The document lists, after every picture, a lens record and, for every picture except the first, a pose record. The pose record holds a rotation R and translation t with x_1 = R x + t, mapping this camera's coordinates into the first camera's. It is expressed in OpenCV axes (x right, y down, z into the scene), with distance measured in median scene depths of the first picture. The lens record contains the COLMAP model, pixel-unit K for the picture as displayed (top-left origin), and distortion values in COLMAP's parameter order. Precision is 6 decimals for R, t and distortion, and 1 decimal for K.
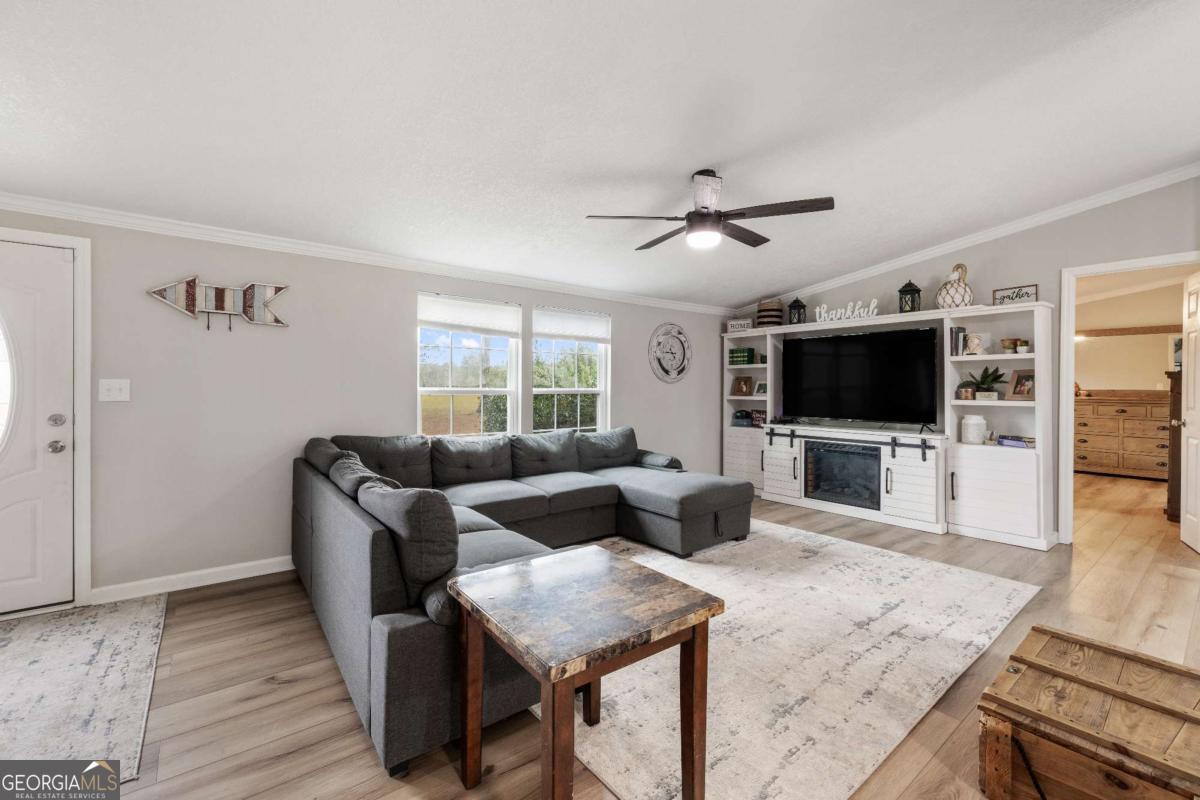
lens RADIAL K [[500.3, 0, 583.5], [0, 500.3, 386.0], [0, 0, 1]] dist [-0.001692, -0.000240]
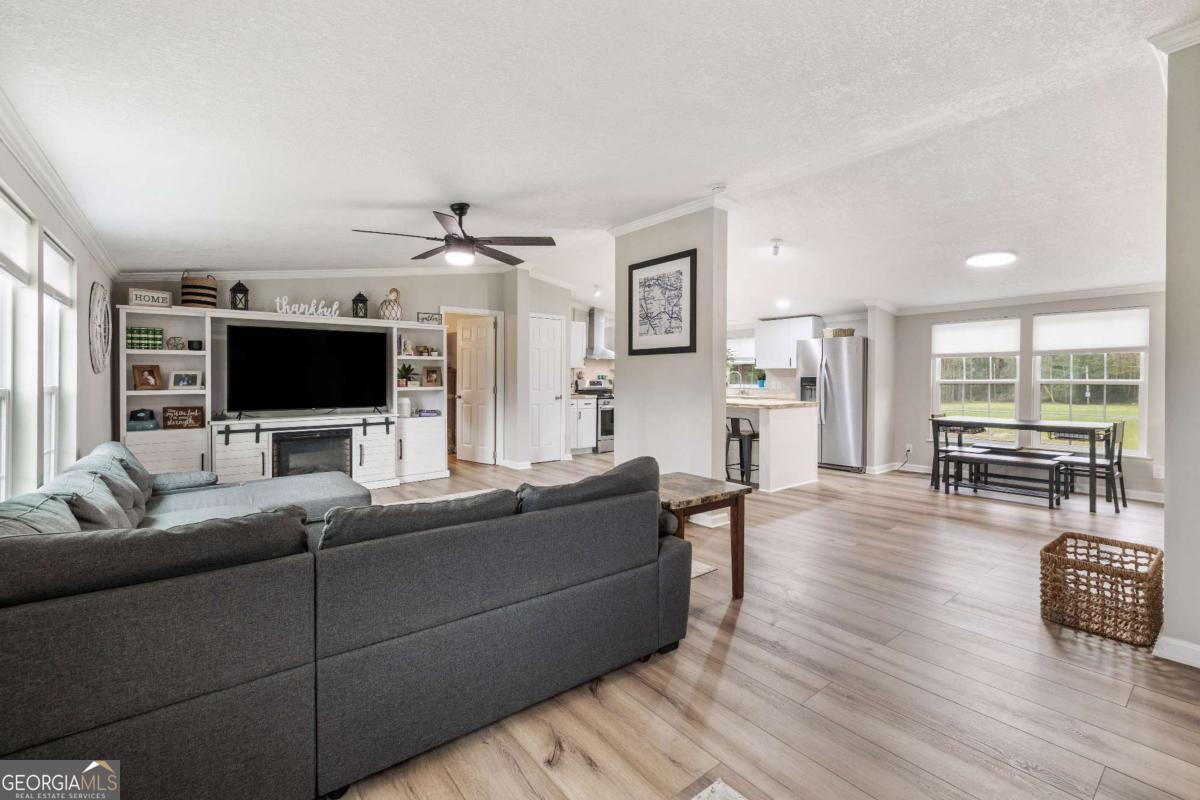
lens RADIAL K [[515.7, 0, 599.8], [0, 515.7, 381.2], [0, 0, 1]] dist [0.002403, 0.000310]
pose [[-0.008468, -0.013057, 0.999879, -0.675613], [-0.002033, 0.999913, 0.013040, -0.008144], [-0.999962, -0.001922, -0.008494, 0.442880]]
